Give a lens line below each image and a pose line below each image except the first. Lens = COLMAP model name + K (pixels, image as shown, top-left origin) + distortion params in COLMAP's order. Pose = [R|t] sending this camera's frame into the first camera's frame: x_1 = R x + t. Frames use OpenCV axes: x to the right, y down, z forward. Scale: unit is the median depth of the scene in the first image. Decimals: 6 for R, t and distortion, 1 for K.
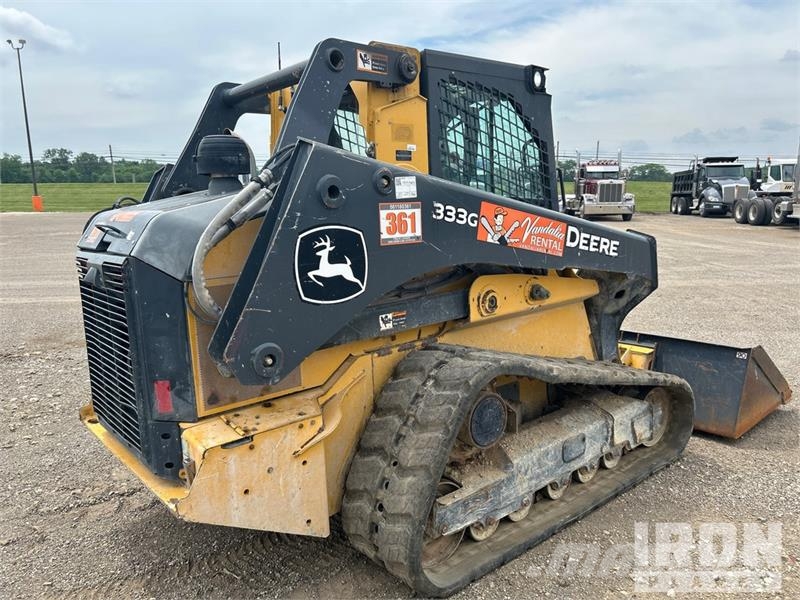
lens RADIAL K [[605.2, 0, 402.5], [0, 605.2, 301.3], [0, 0, 1]] dist [0.055103, -0.061635]
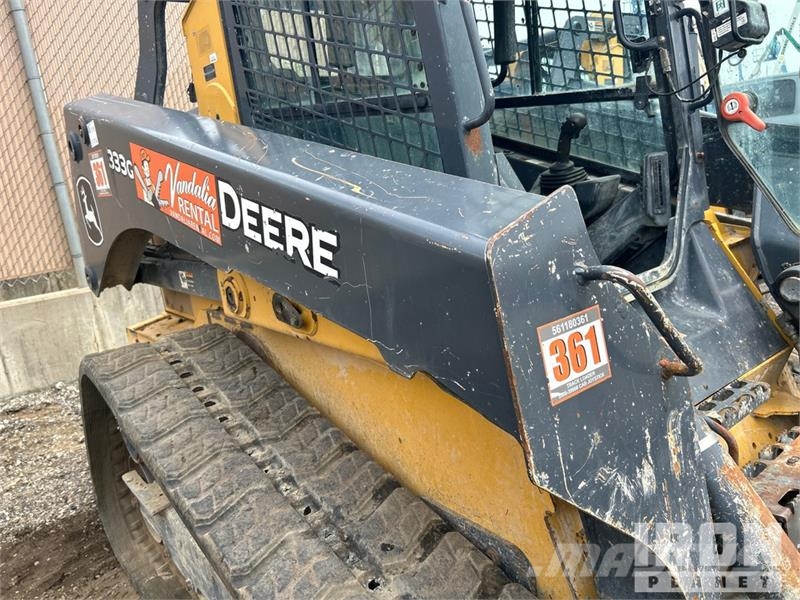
lens RADIAL K [[607.2, 0, 398.1], [0, 607.2, 304.5], [0, 0, 1]] dist [0.057452, -0.076202]
pose [[-0.025166, 0.270387, -0.962423, 0.777341], [-0.045623, 0.961414, 0.271297, -0.175642], [0.998642, 0.050736, -0.011859, 1.220086]]
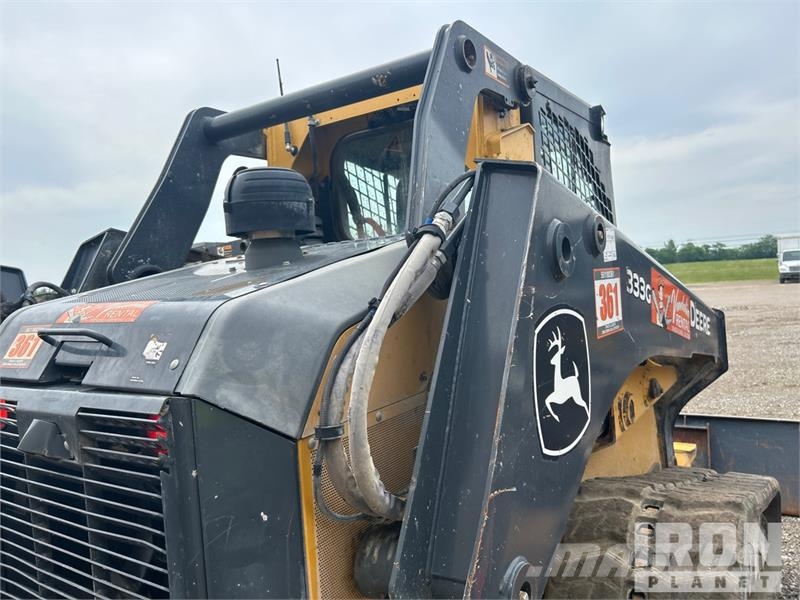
lens RADIAL K [[603.4, 0, 399.4], [0, 603.4, 303.1], [0, 0, 1]] dist [0.106350, -0.191423]
pose [[0.961999, -0.041941, 0.269811, -0.308792], [0.078901, 0.988678, -0.127632, -0.053767], [-0.261404, 0.144070, 0.954417, 0.385216]]
